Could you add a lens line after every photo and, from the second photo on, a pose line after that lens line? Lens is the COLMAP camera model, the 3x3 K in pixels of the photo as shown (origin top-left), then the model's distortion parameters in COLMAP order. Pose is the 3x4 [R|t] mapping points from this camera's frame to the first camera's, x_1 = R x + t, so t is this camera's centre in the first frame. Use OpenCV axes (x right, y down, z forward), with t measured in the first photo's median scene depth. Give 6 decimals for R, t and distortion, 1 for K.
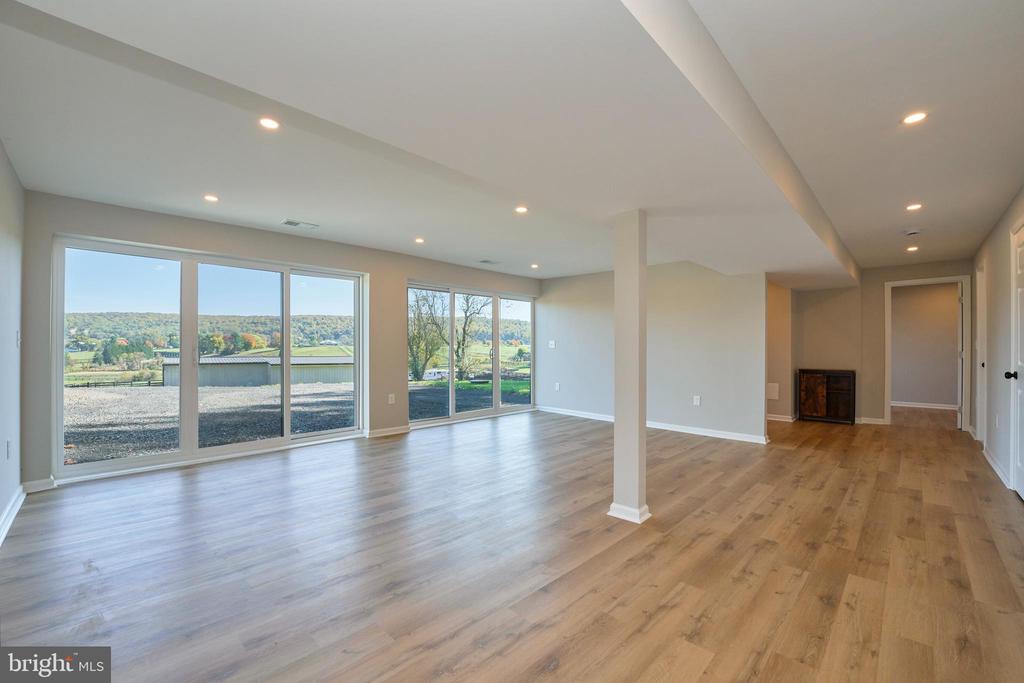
lens RADIAL K [[430.3, 0, 512.0], [0, 430.3, 341.5], [0, 0, 1]] dist [-0.023866, 0.000060]
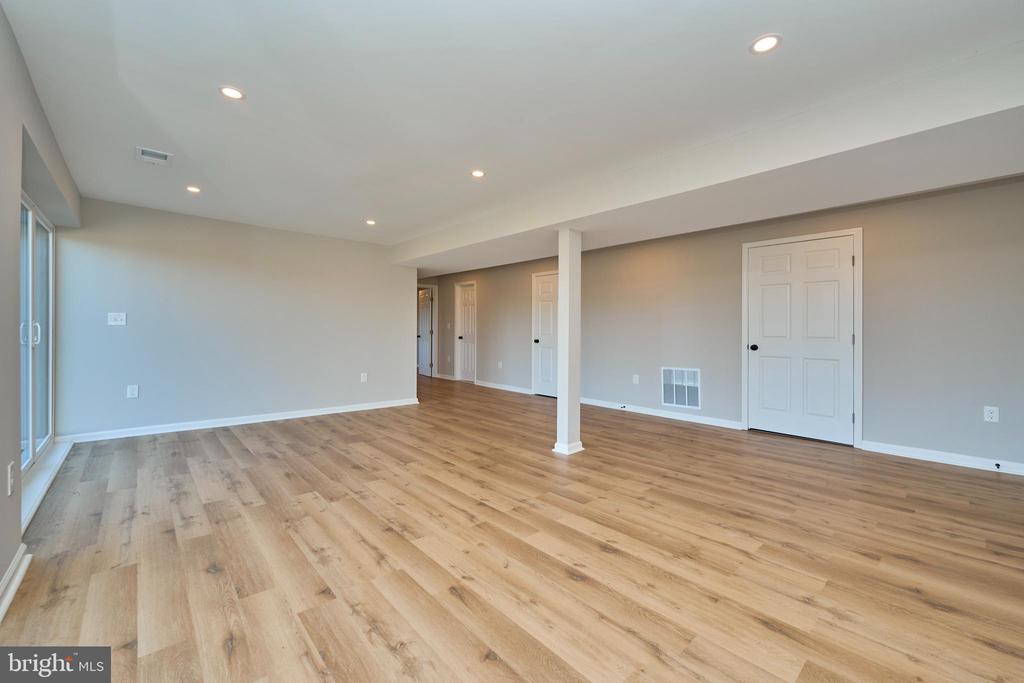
lens RADIAL K [[410.6, 0, 512.0], [0, 410.6, 341.5], [0, 0, 1]] dist [-0.009125, 0.000011]
pose [[0.062282, -0.027714, 0.997674, -0.069276], [-0.021334, 0.999349, 0.029092, 0.001628], [-0.997831, -0.023096, 0.061650, 0.074049]]
